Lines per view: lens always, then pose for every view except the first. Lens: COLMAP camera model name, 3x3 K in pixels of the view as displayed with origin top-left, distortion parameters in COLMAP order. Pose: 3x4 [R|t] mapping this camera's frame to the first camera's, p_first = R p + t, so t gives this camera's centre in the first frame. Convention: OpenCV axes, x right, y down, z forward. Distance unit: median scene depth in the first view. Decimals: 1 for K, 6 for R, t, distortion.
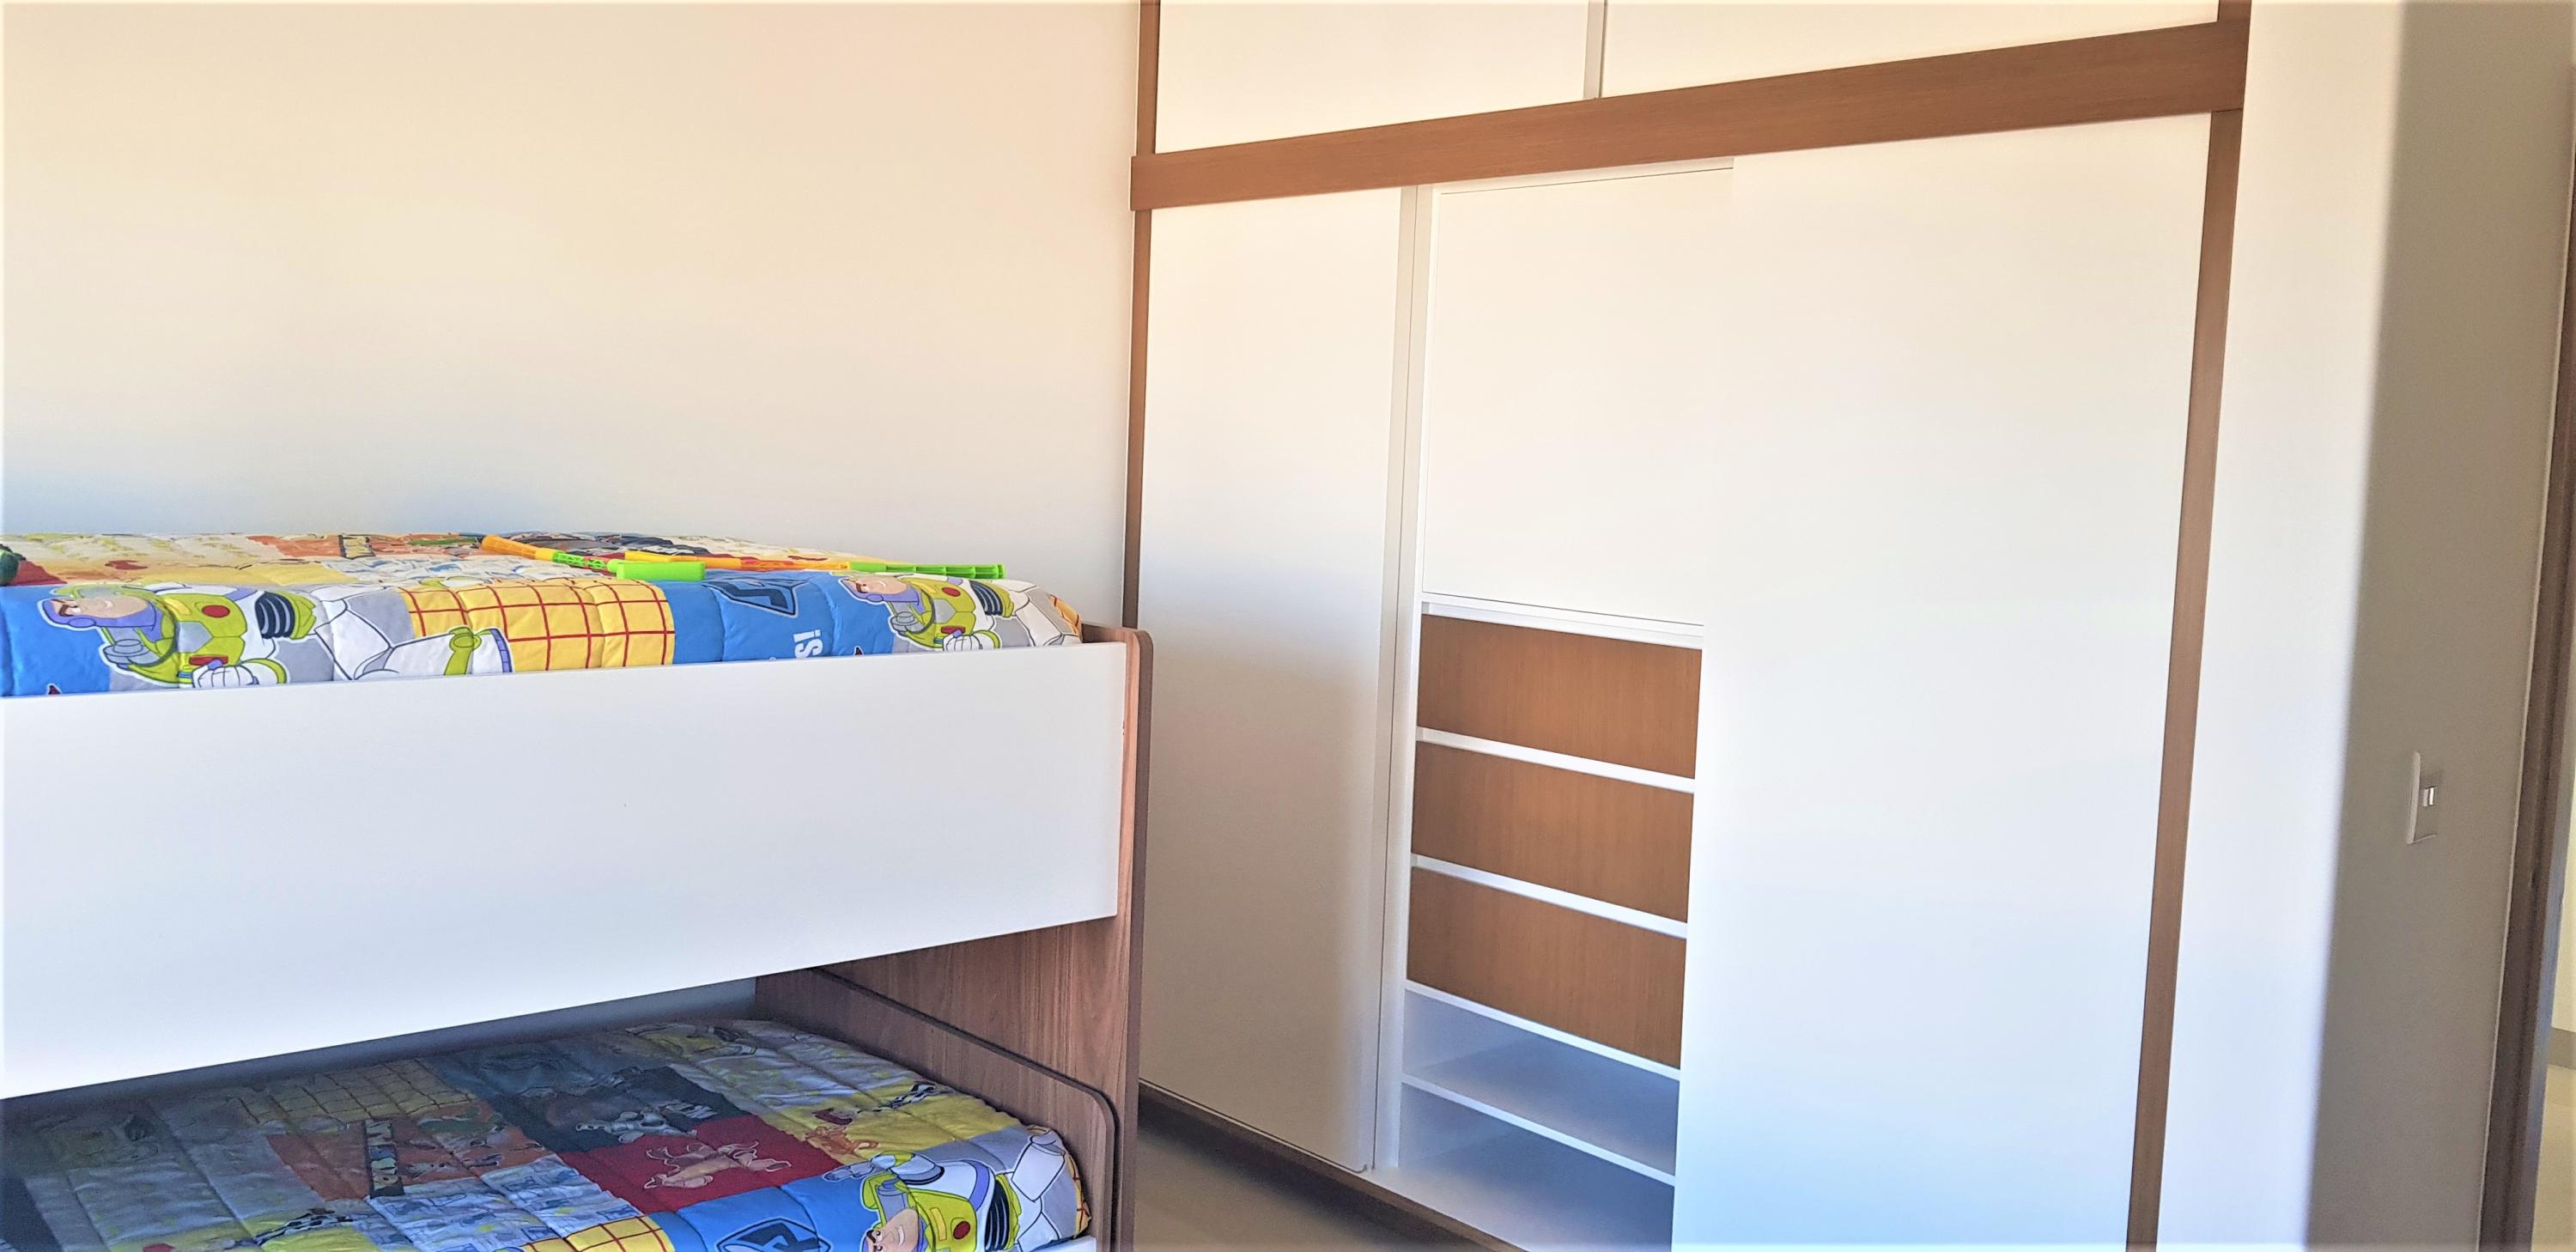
lens RADIAL K [[2040.8, 0, 1305.4], [0, 2040.8, 620.8], [0, 0, 1]] dist [0.078134, -0.110102]
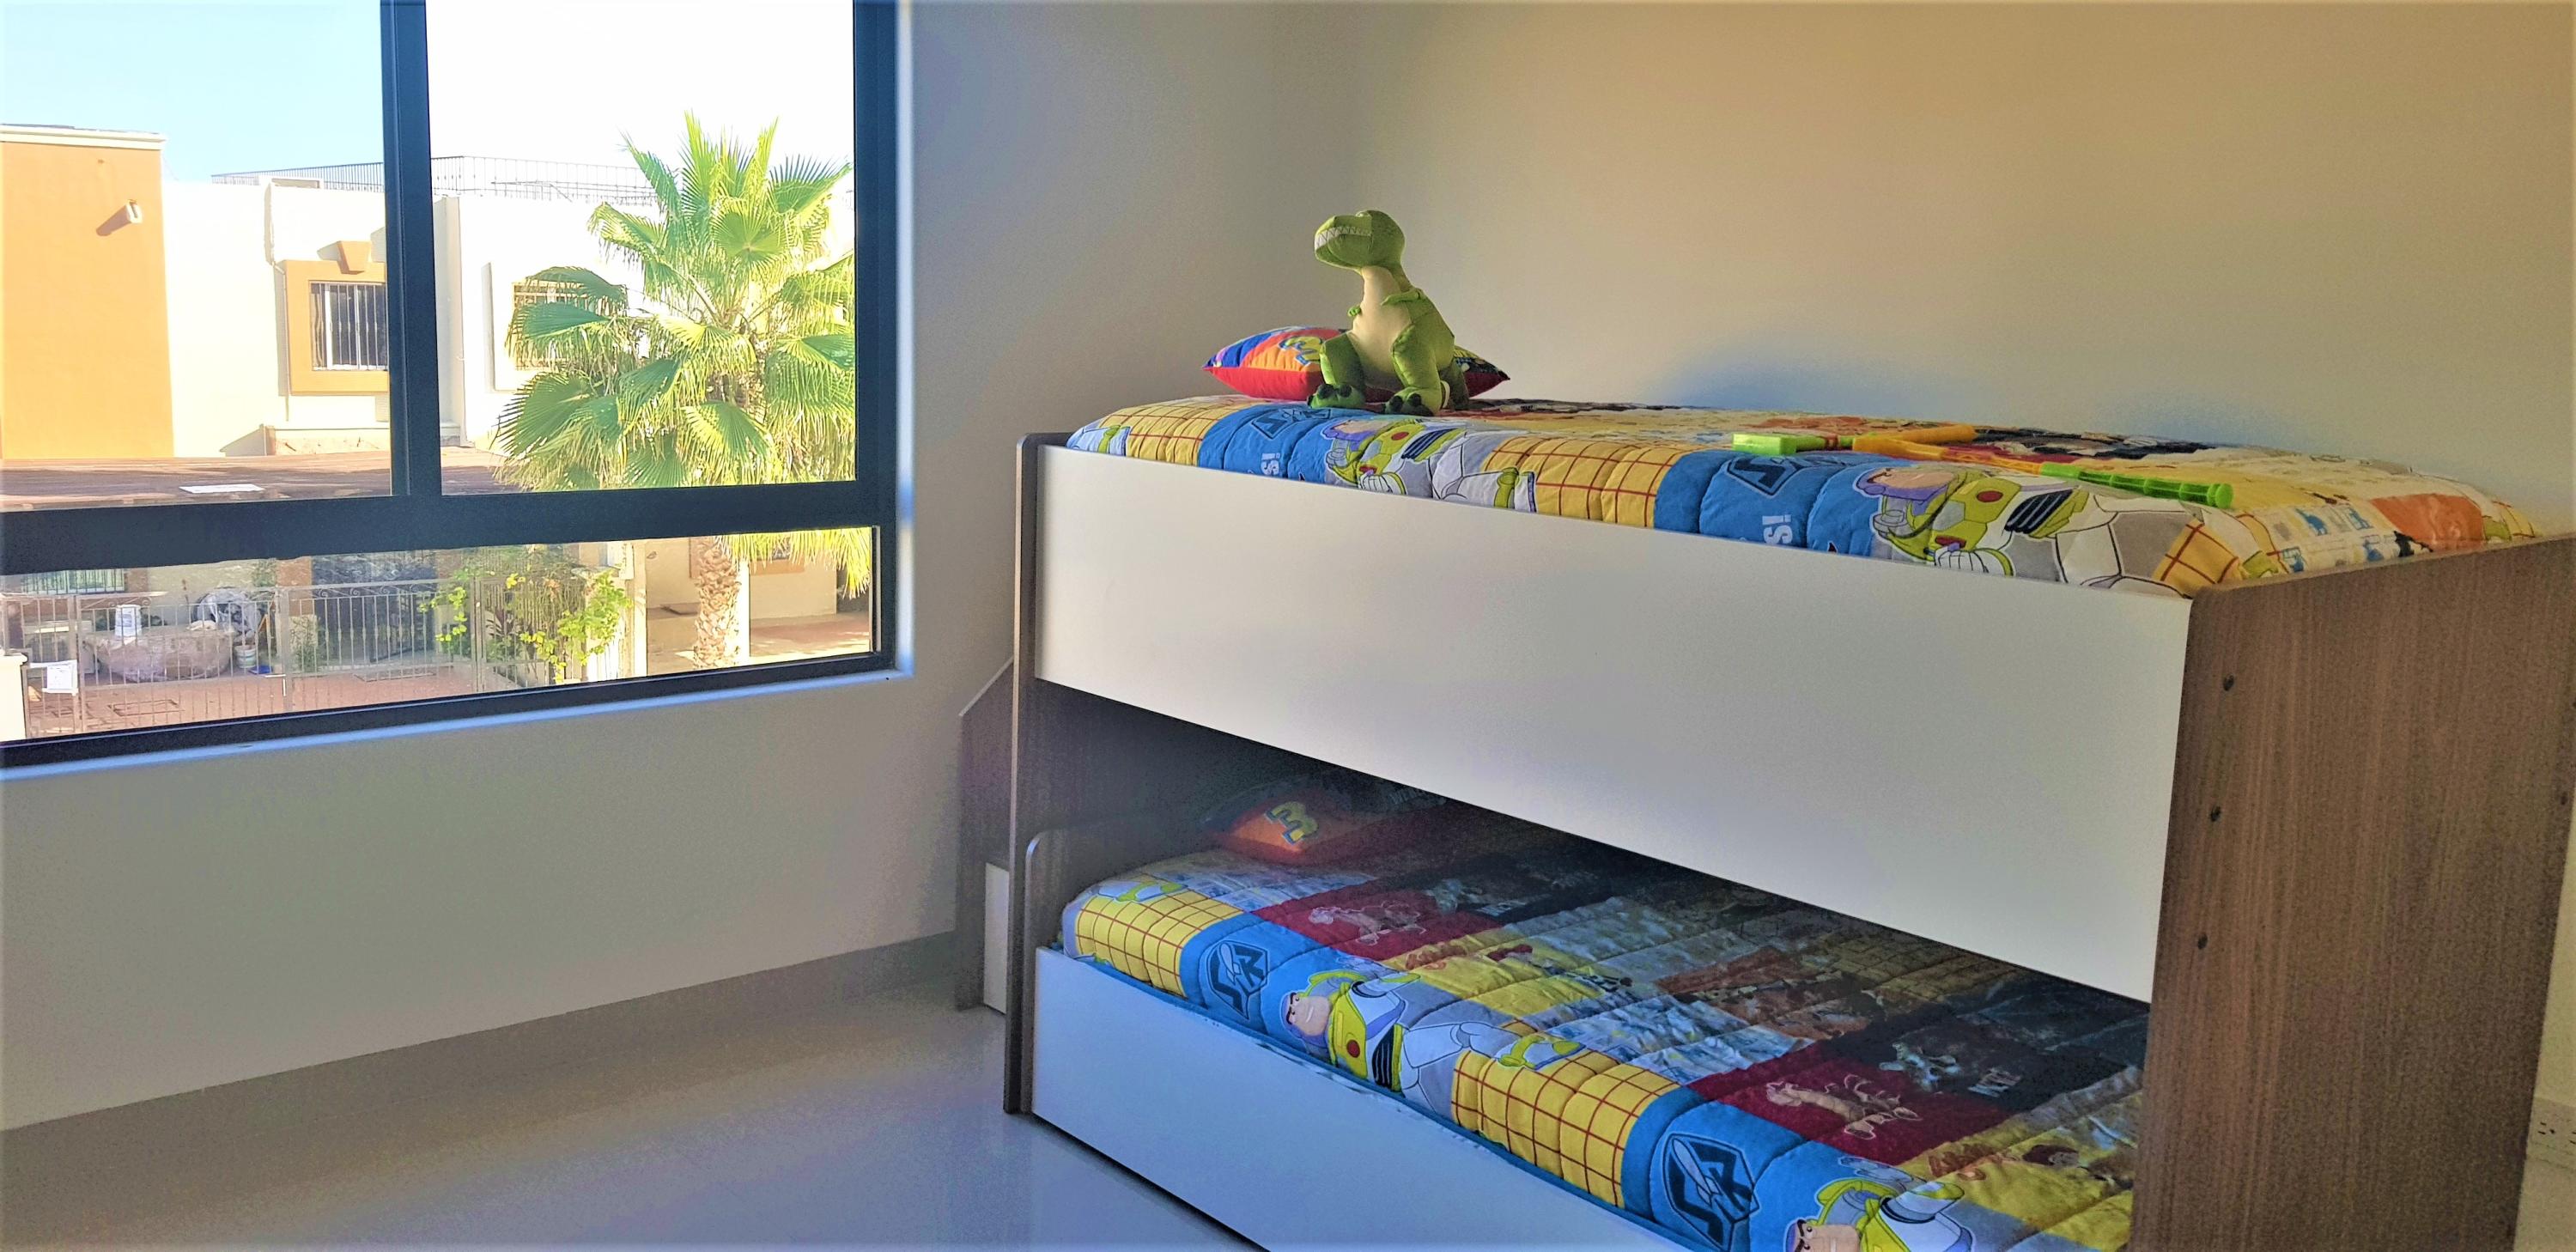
lens RADIAL K [[2040.8, 0, 1304.2], [0, 2040.8, 624.8], [0, 0, 1]] dist [0.078134, -0.110102]
pose [[-0.021380, 0.117448, -0.992849, 0.626823], [-0.127282, 0.984675, 0.119222, -0.026797], [0.991636, 0.128921, -0.006103, 0.769225]]
